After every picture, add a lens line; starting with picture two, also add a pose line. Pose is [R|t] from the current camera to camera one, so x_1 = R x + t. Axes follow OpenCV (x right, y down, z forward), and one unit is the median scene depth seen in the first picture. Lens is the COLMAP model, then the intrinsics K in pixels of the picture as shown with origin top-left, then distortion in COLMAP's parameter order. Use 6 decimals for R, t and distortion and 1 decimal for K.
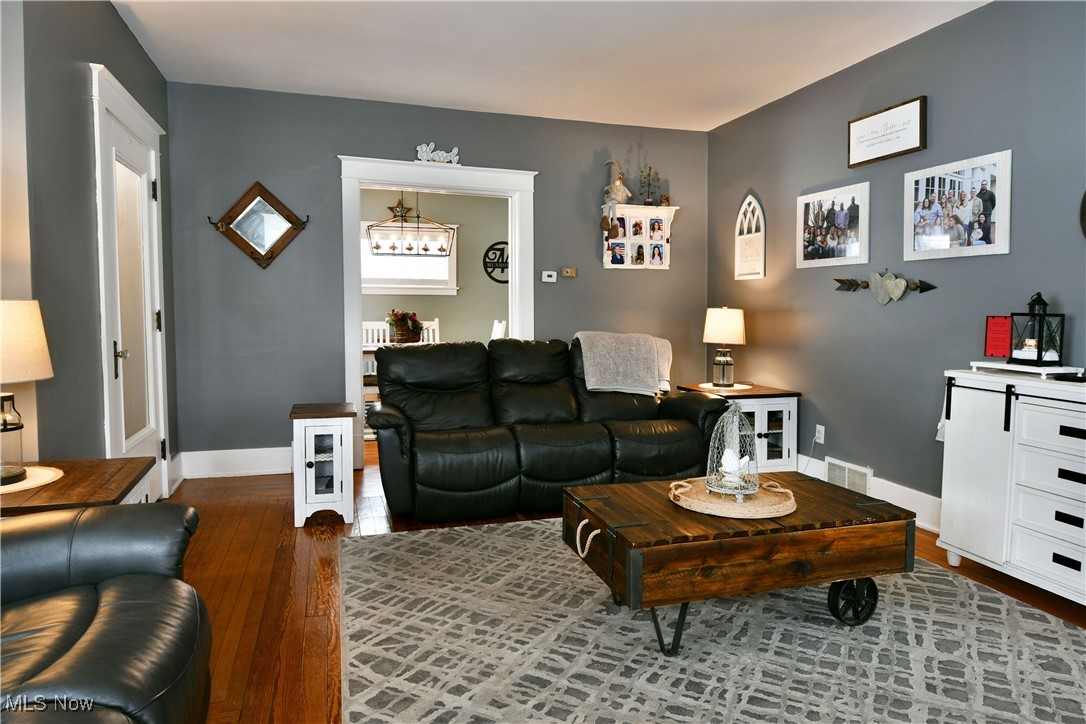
lens RADIAL K [[652.2, 0, 542.9], [0, 652.2, 335.6], [0, 0, 1]] dist [-0.007572, -0.003211]
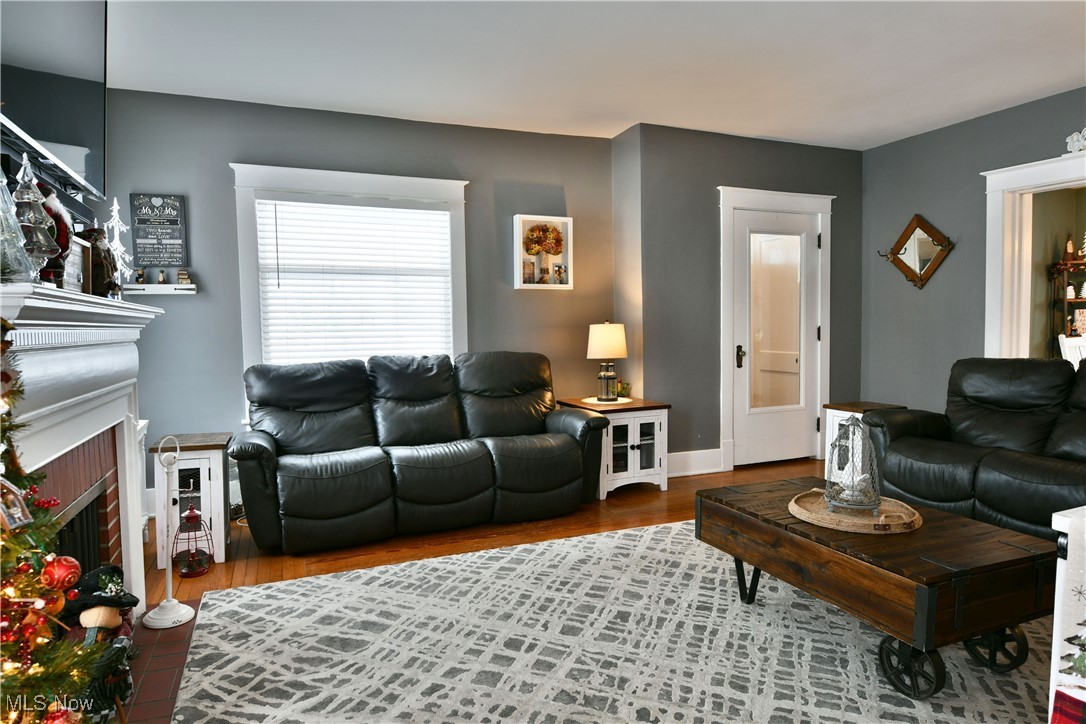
lens RADIAL K [[649.3, 0, 543.0], [0, 649.3, 362.0], [0, 0, 1]] dist [-0.033292, -0.001037]
pose [[0.098998, 0.044449, -0.994094, 1.112777], [-0.031196, 0.998649, 0.041546, -0.000660], [0.994599, 0.026898, 0.100251, 0.401123]]
